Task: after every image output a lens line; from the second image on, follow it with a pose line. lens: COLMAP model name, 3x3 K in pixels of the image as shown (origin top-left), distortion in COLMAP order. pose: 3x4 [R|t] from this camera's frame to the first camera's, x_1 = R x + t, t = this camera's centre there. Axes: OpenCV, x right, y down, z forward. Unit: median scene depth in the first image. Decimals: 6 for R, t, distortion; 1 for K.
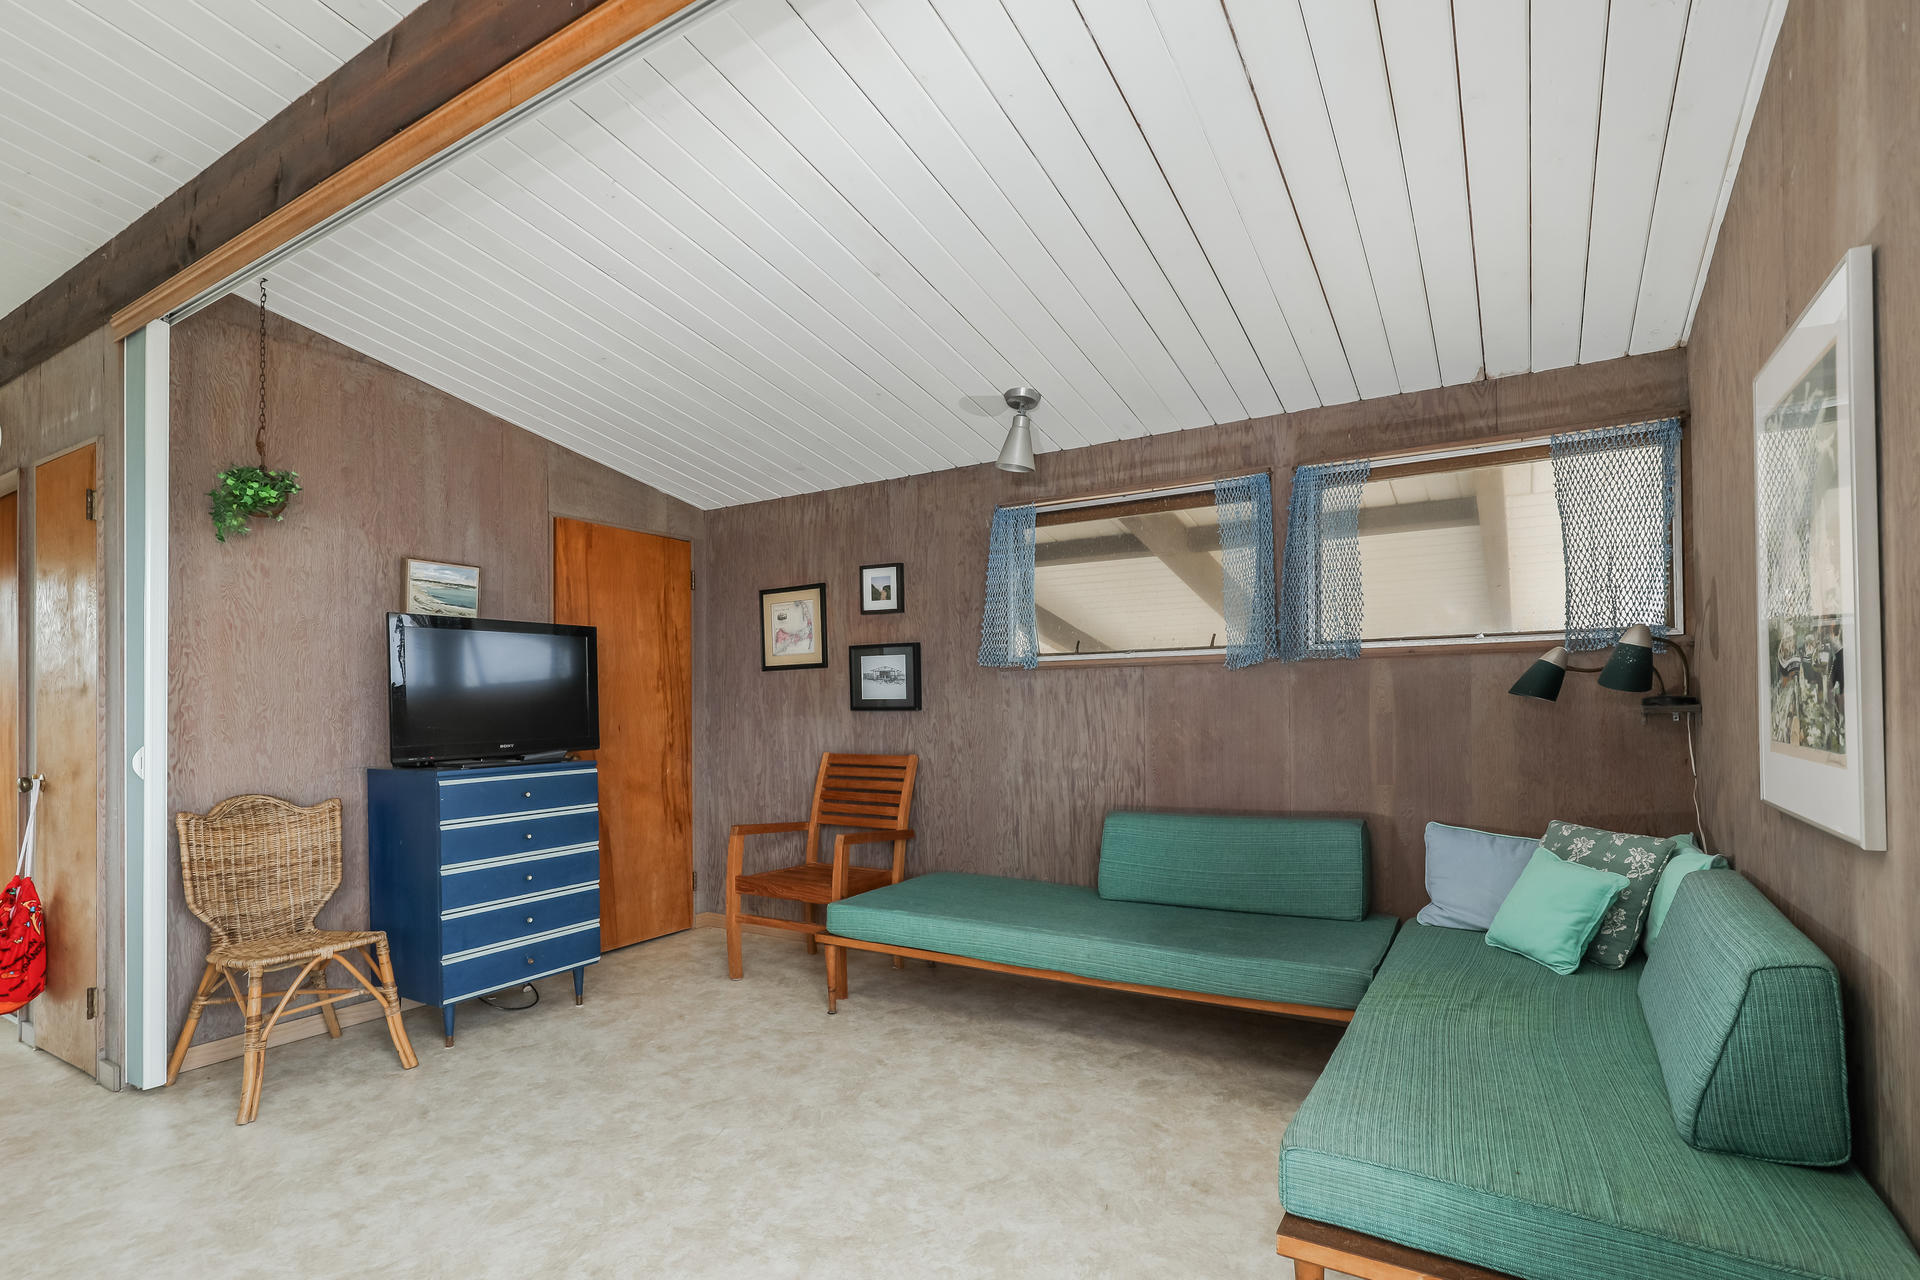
lens RADIAL K [[913.0, 0, 960.1], [0, 913.0, 702.2], [0, 0, 1]] dist [-0.003428, -0.000280]
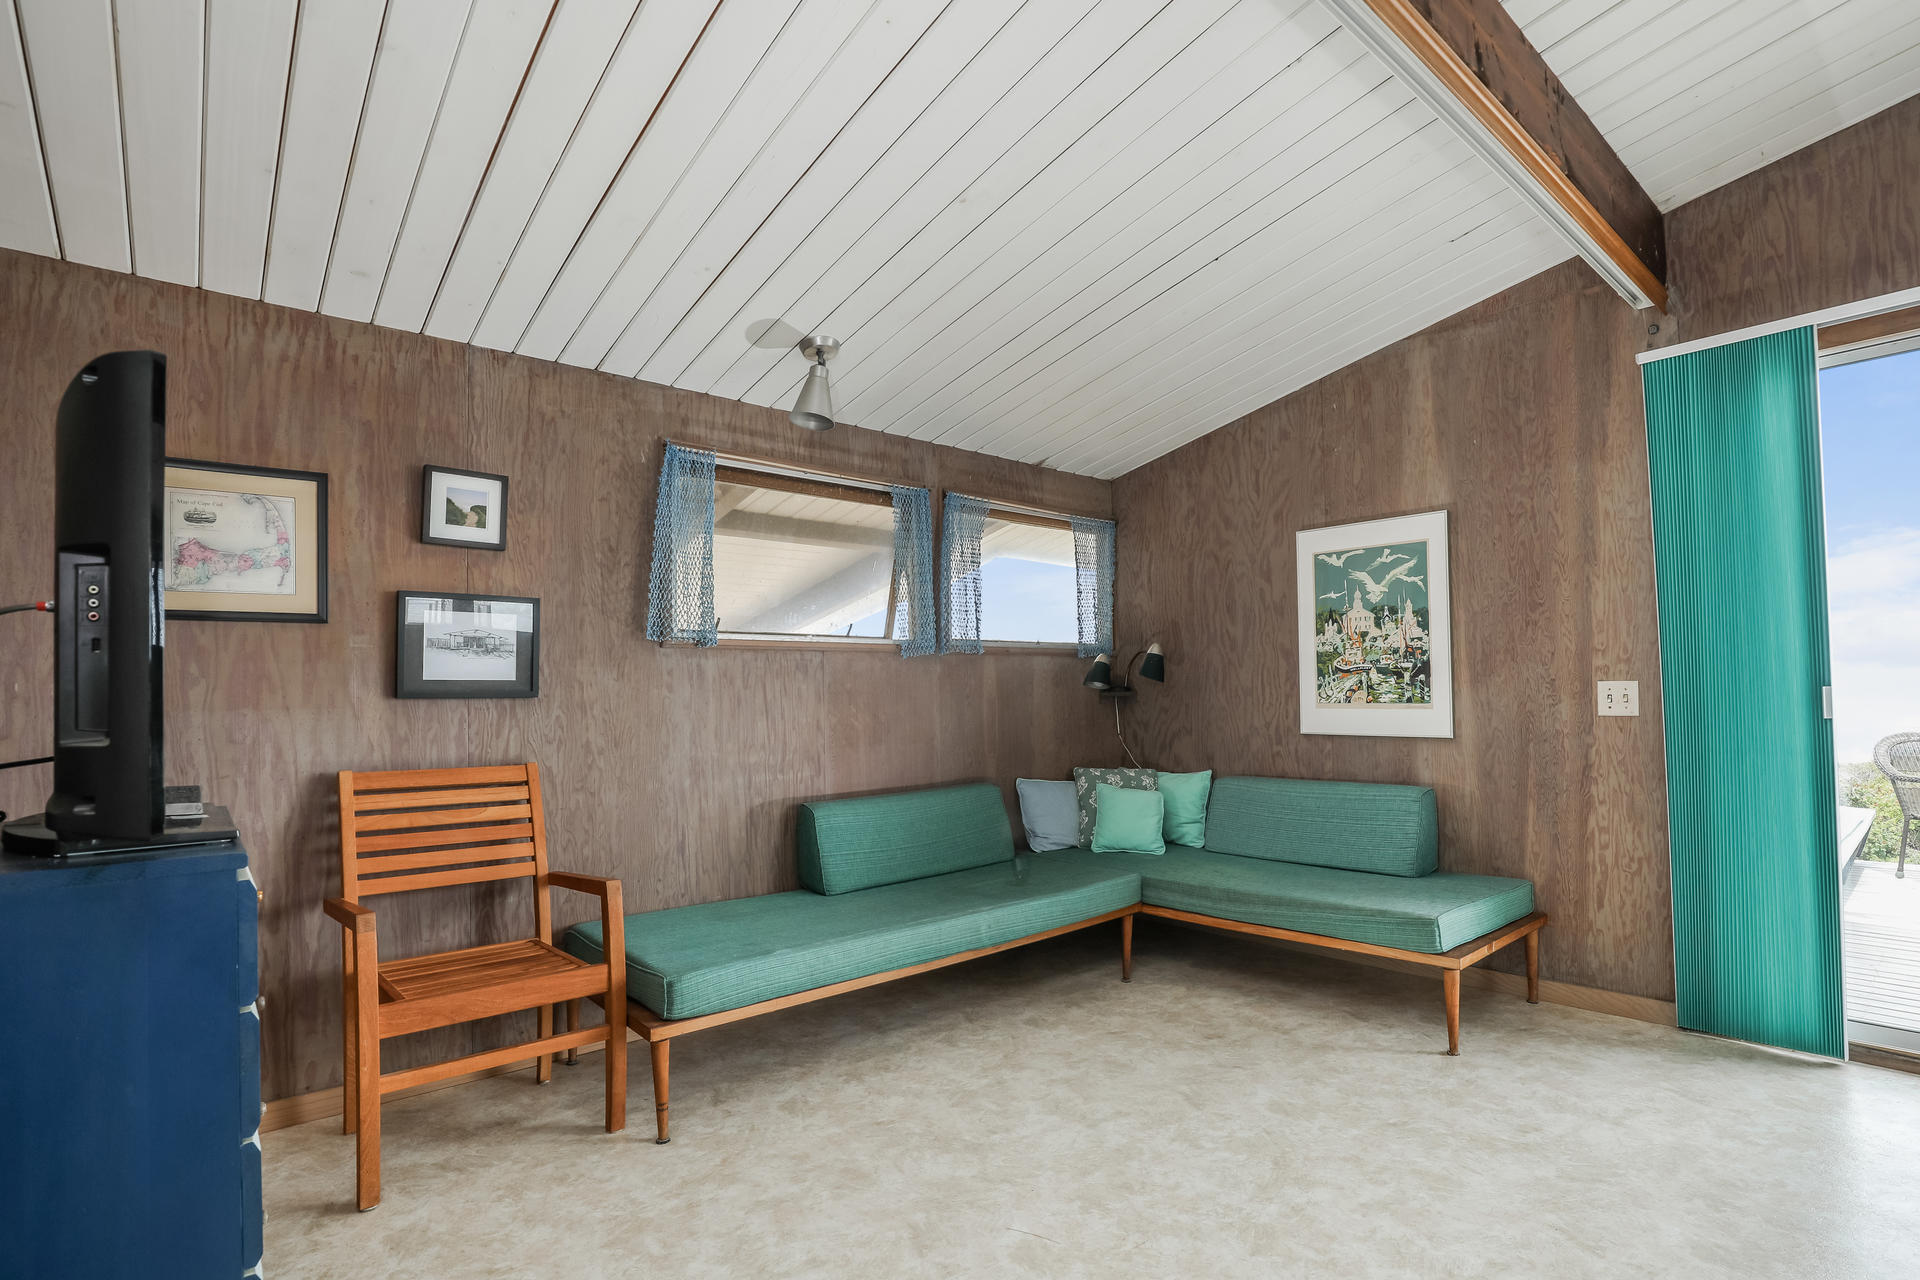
lens RADIAL K [[937.1, 0, 989.7], [0, 937.1, 672.9], [0, 0, 1]] dist [-0.033657, -0.000080]
pose [[0.290686, 0.033770, 0.956222, -0.664079], [0.012160, 0.999166, -0.038984, 0.023578], [-0.956741, 0.022960, 0.290033, 0.512264]]
